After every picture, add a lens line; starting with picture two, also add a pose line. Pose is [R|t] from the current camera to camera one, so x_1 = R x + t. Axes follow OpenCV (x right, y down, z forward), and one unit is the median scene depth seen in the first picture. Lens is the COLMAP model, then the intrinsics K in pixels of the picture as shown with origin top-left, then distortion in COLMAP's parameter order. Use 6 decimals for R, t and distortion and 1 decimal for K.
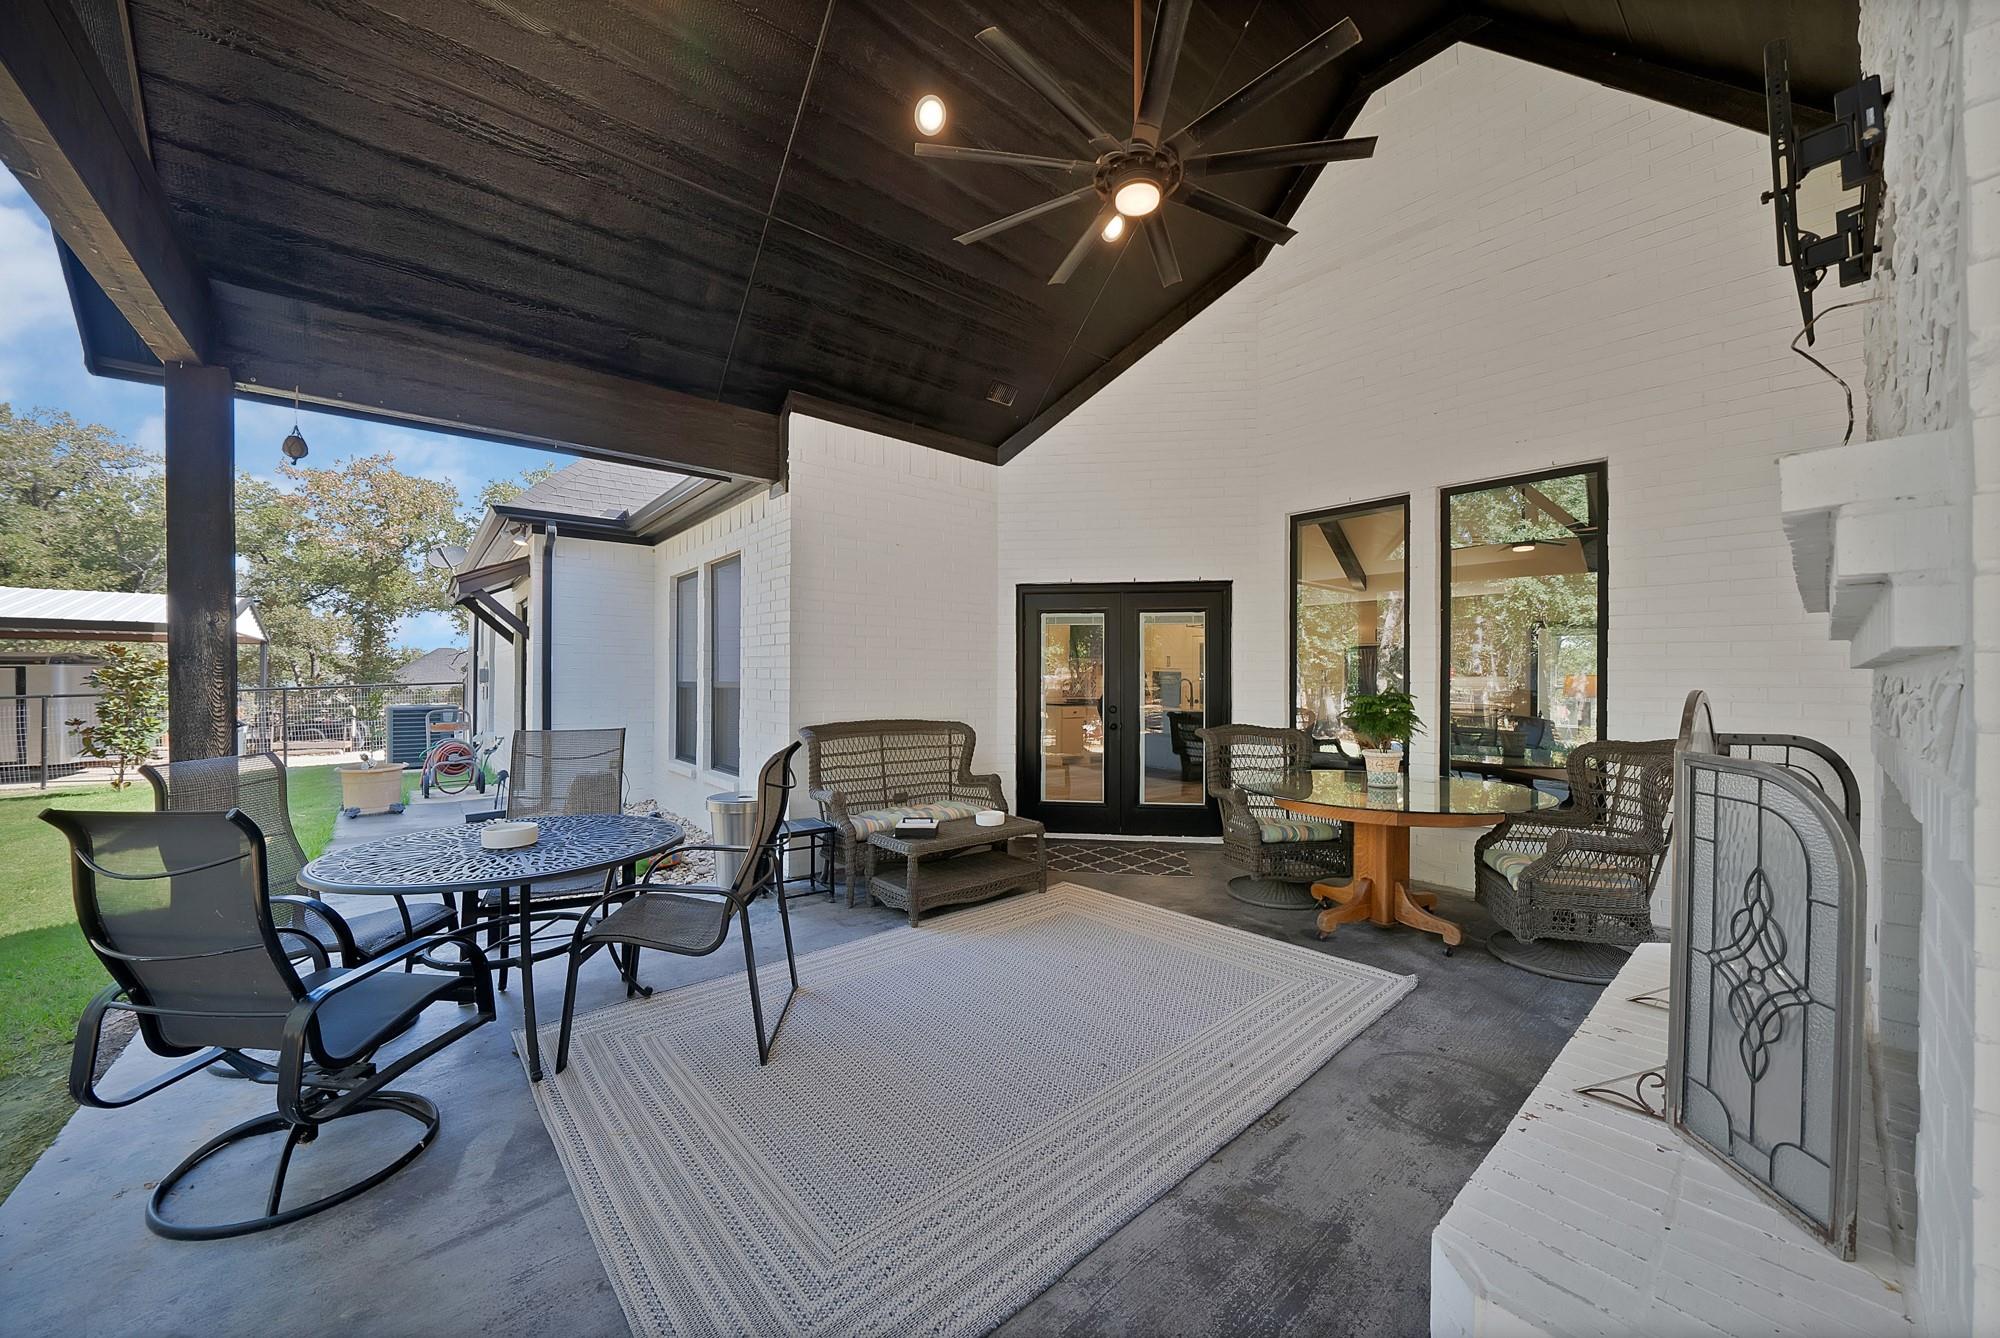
lens RADIAL K [[707.4, 0, 1007.4], [0, 707.4, 681.2], [0, 0, 1]] dist [-0.020246, -0.000027]
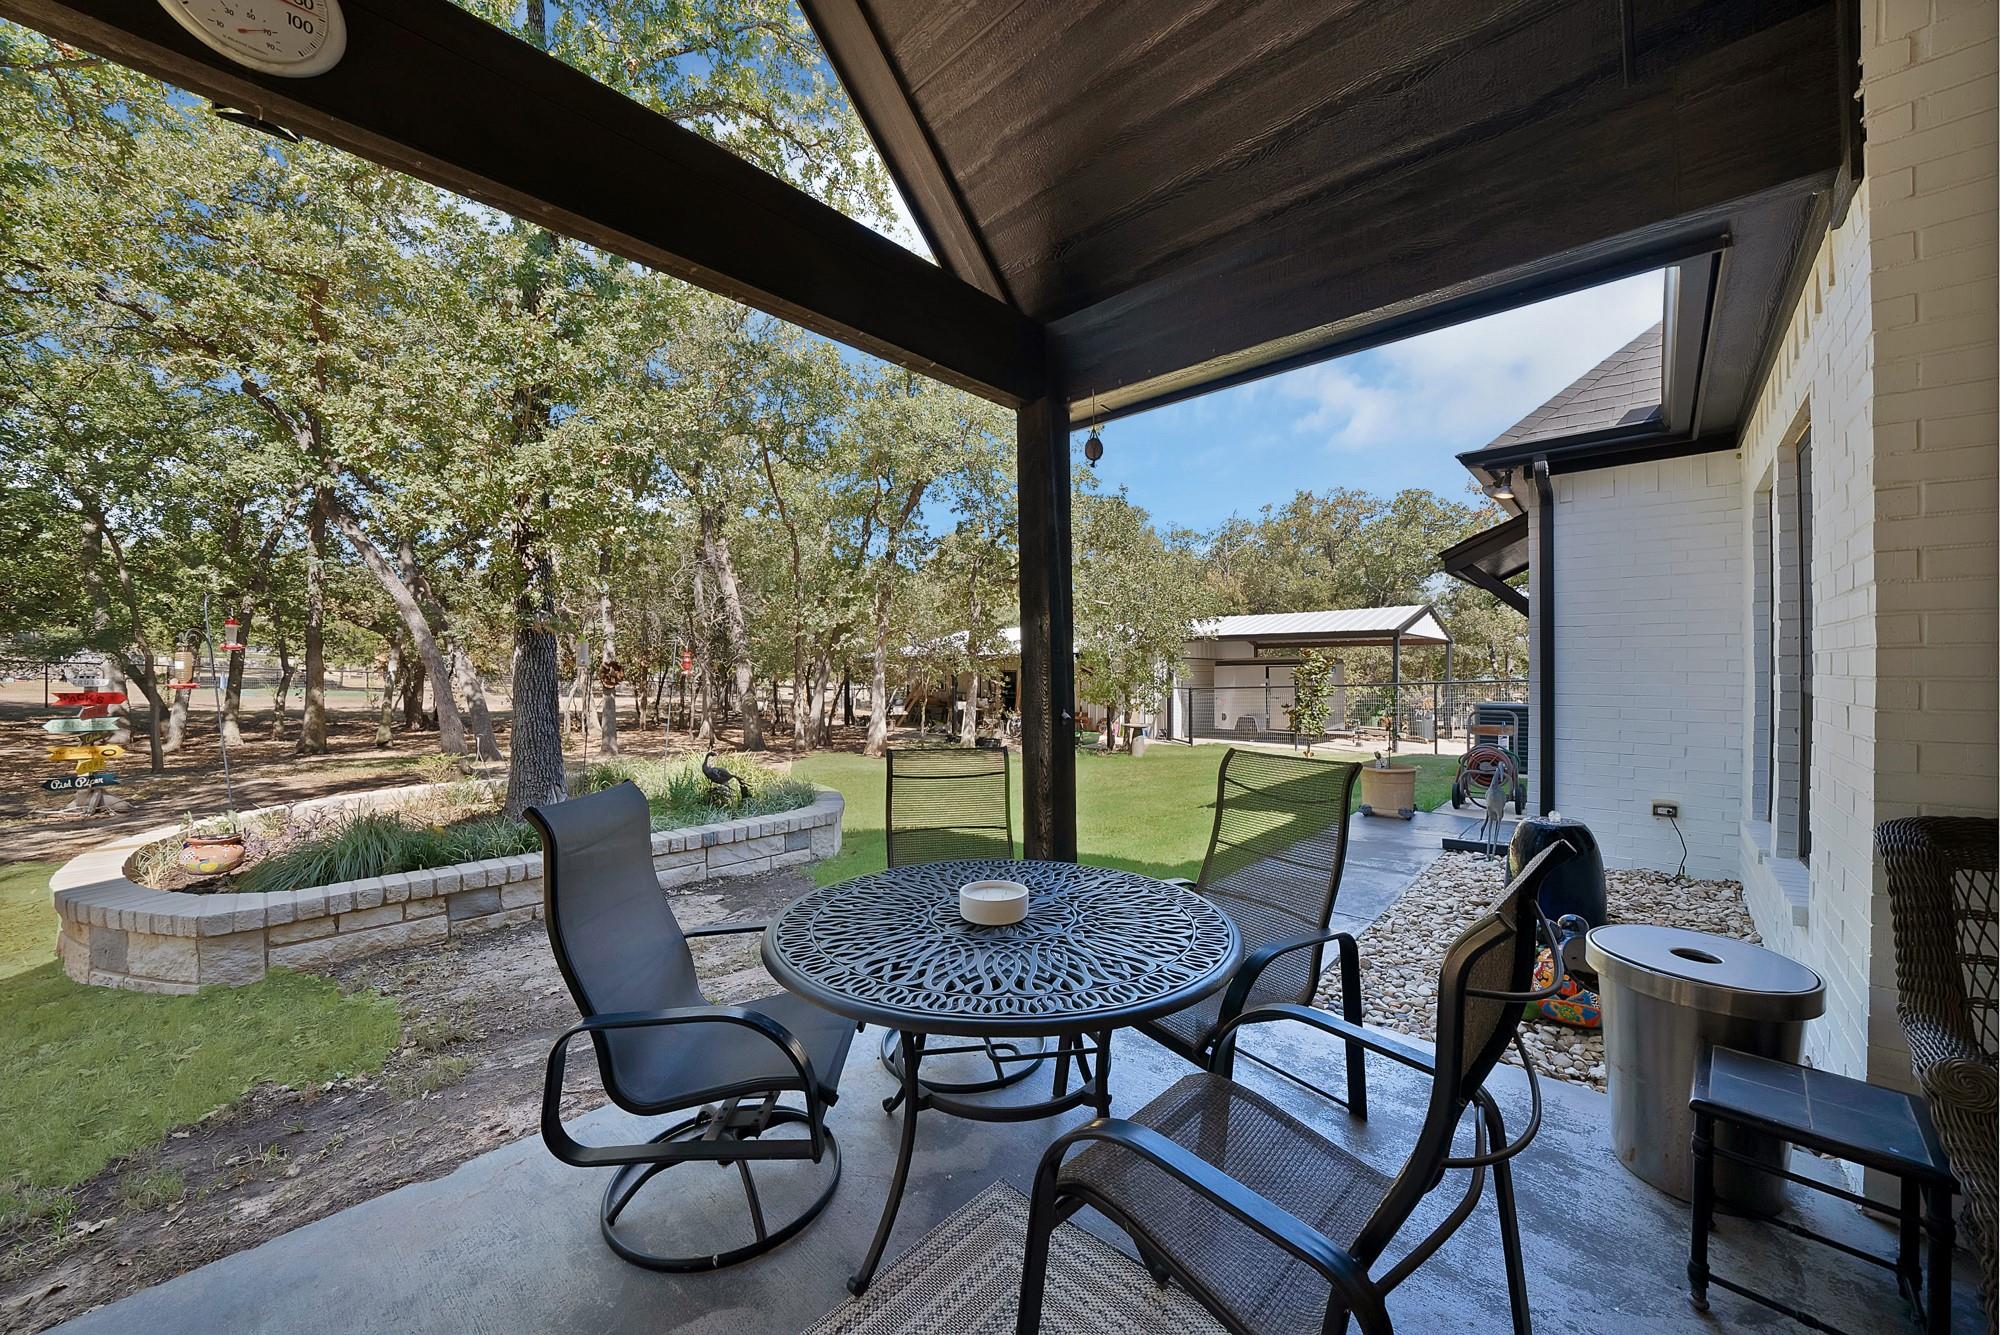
lens RADIAL K [[707.4, 0, 1007.4], [0, 707.4, 679.7], [0, 0, 1]] dist [-0.020246, -0.000027]
pose [[0.114133, 0.007229, -0.993439, -0.004553], [-0.001227, 0.999974, 0.007135, -0.003388], [0.993465, 0.000405, 0.114139, 0.322970]]
